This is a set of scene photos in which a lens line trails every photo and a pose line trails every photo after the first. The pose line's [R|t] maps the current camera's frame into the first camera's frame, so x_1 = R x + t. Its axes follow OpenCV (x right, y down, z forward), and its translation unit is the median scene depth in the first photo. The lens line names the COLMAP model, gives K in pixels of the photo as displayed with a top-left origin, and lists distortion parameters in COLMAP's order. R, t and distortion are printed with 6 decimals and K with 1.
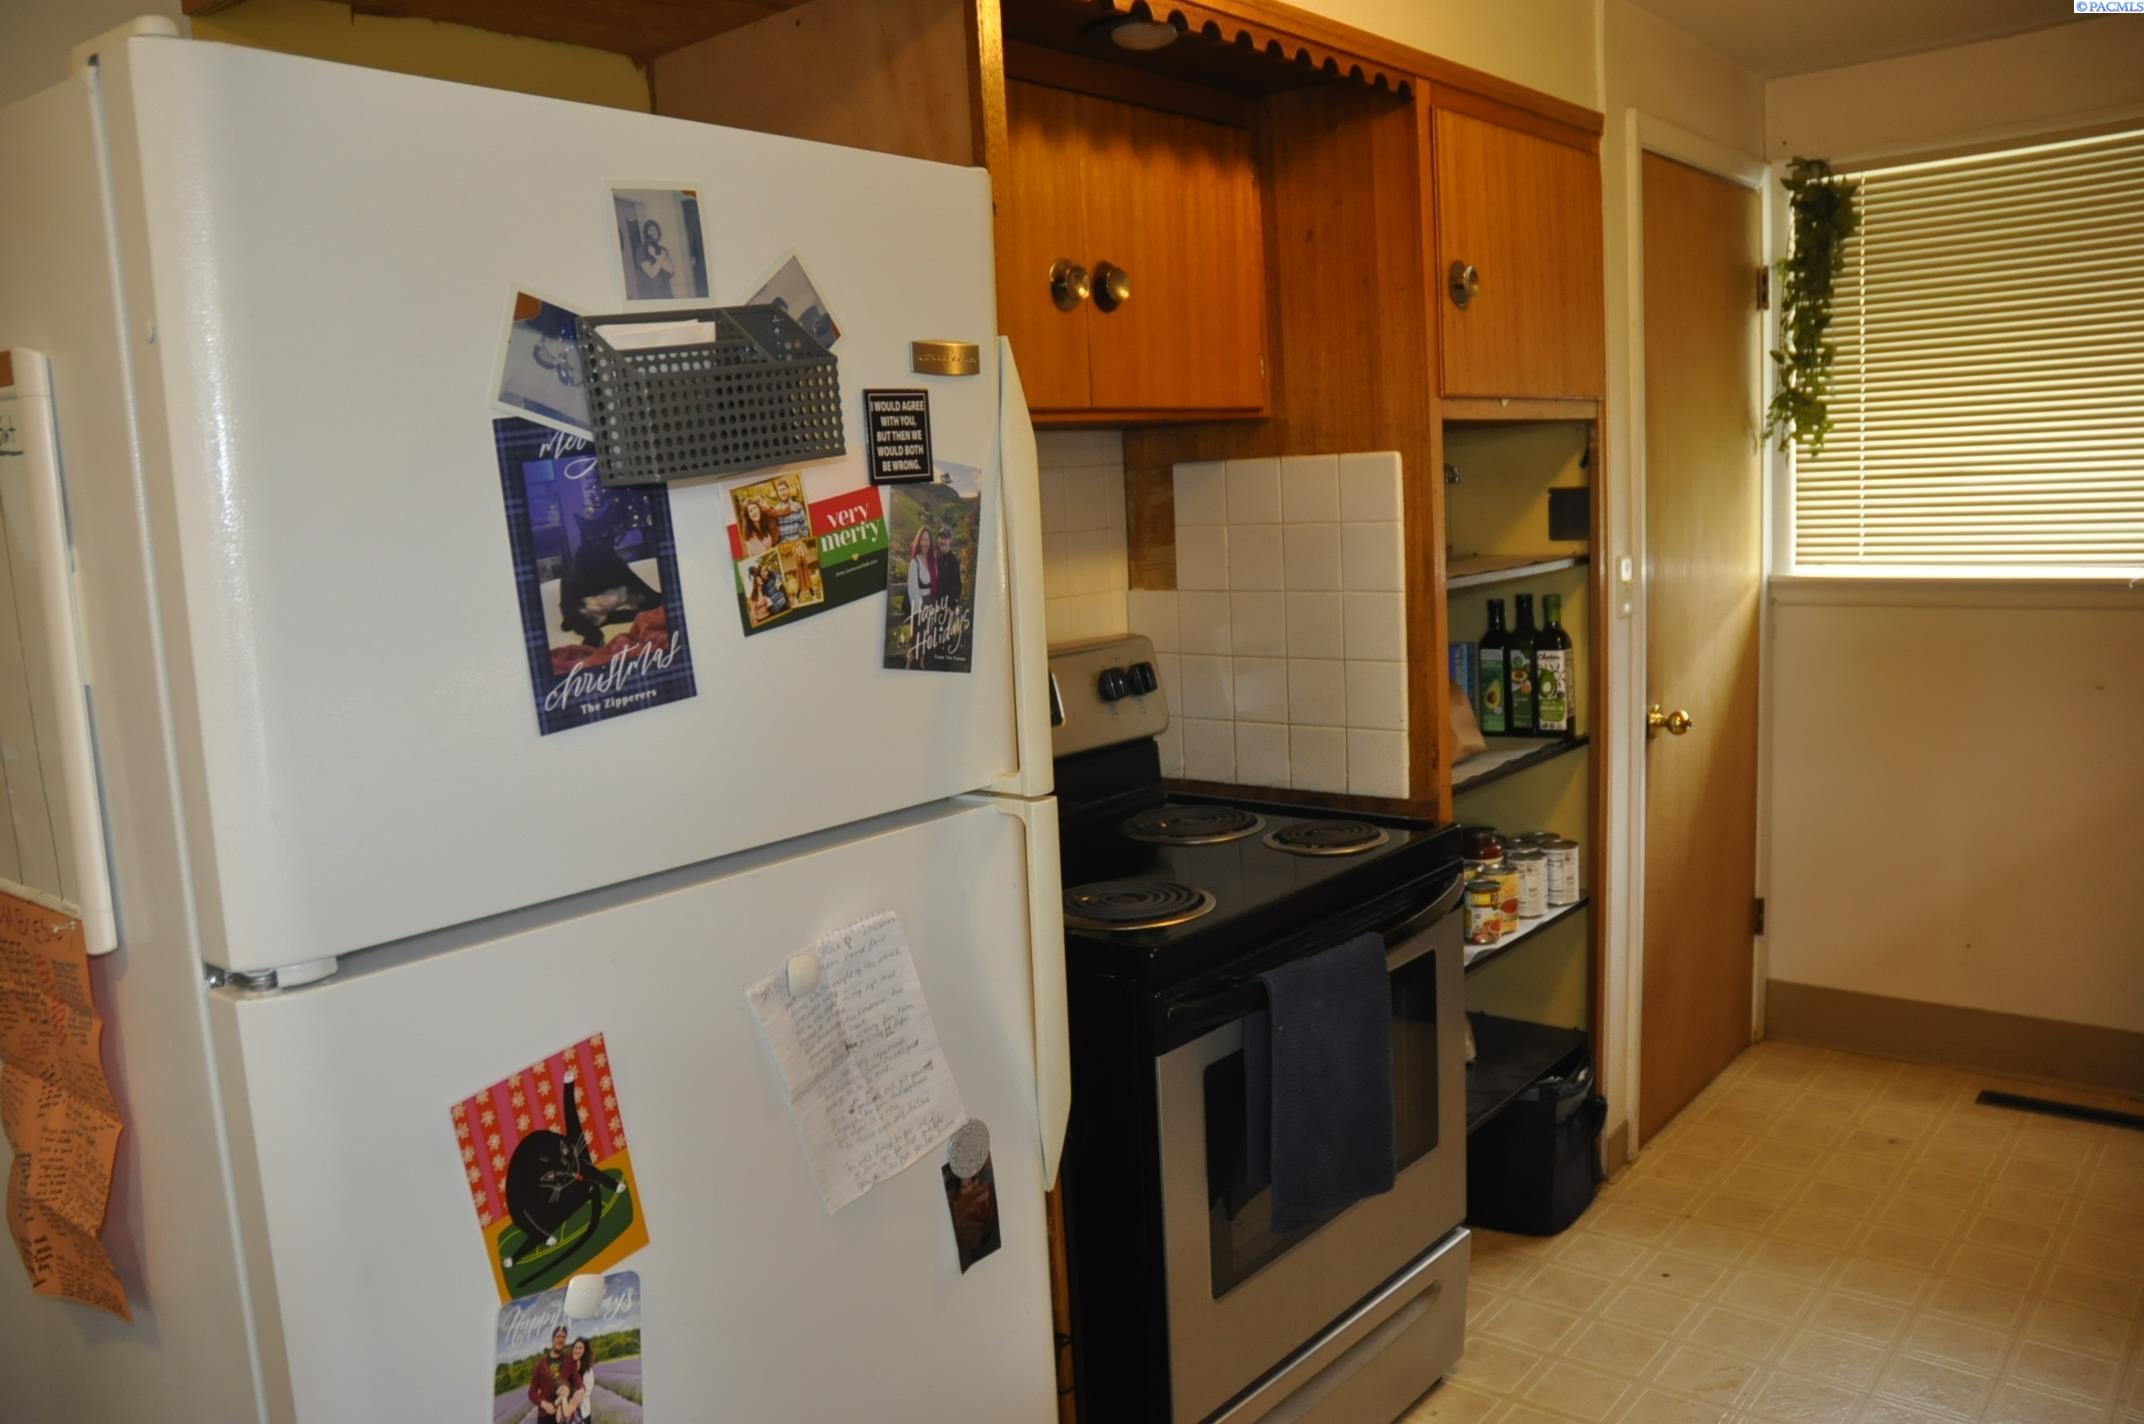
lens RADIAL K [[1621.7, 0, 1071.2], [0, 1621.7, 718.2], [0, 0, 1]] dist [-0.174144, 0.147629]
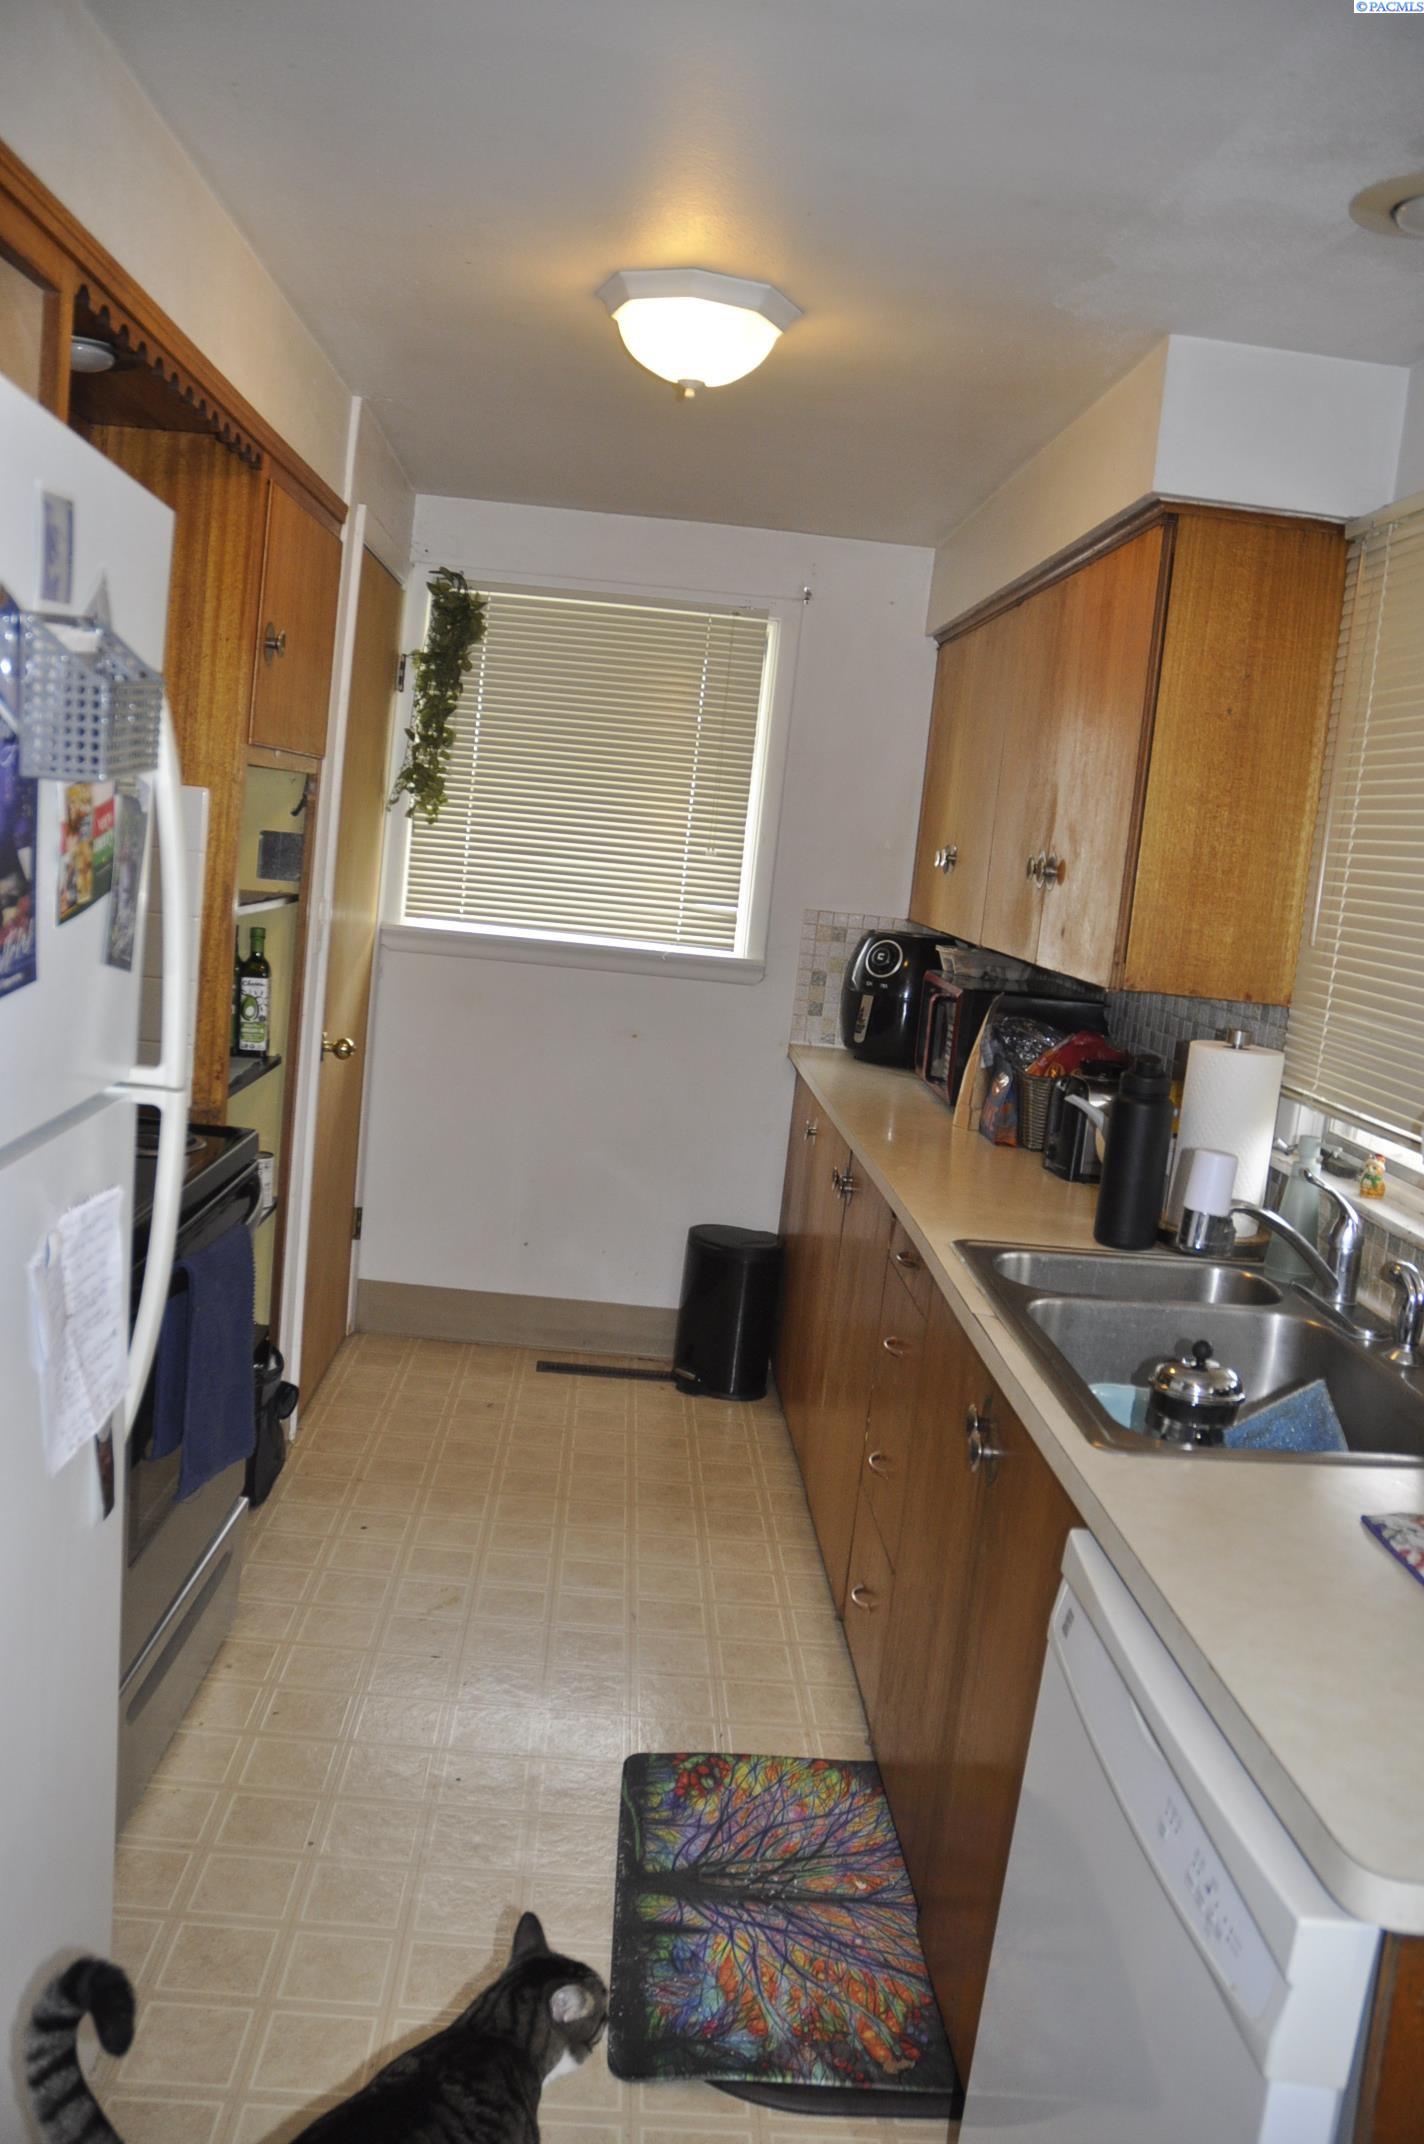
lens RADIAL K [[1621.7, 0, 712.0], [0, 1621.7, 1072.0], [0, 0, 1]] dist [-0.174144, 0.147629]
pose [[0.731520, 0.033171, 0.681013, -0.215855], [-0.044090, 0.999027, -0.001302, 0.009738], [-0.680393, -0.029074, 0.732270, -0.020597]]
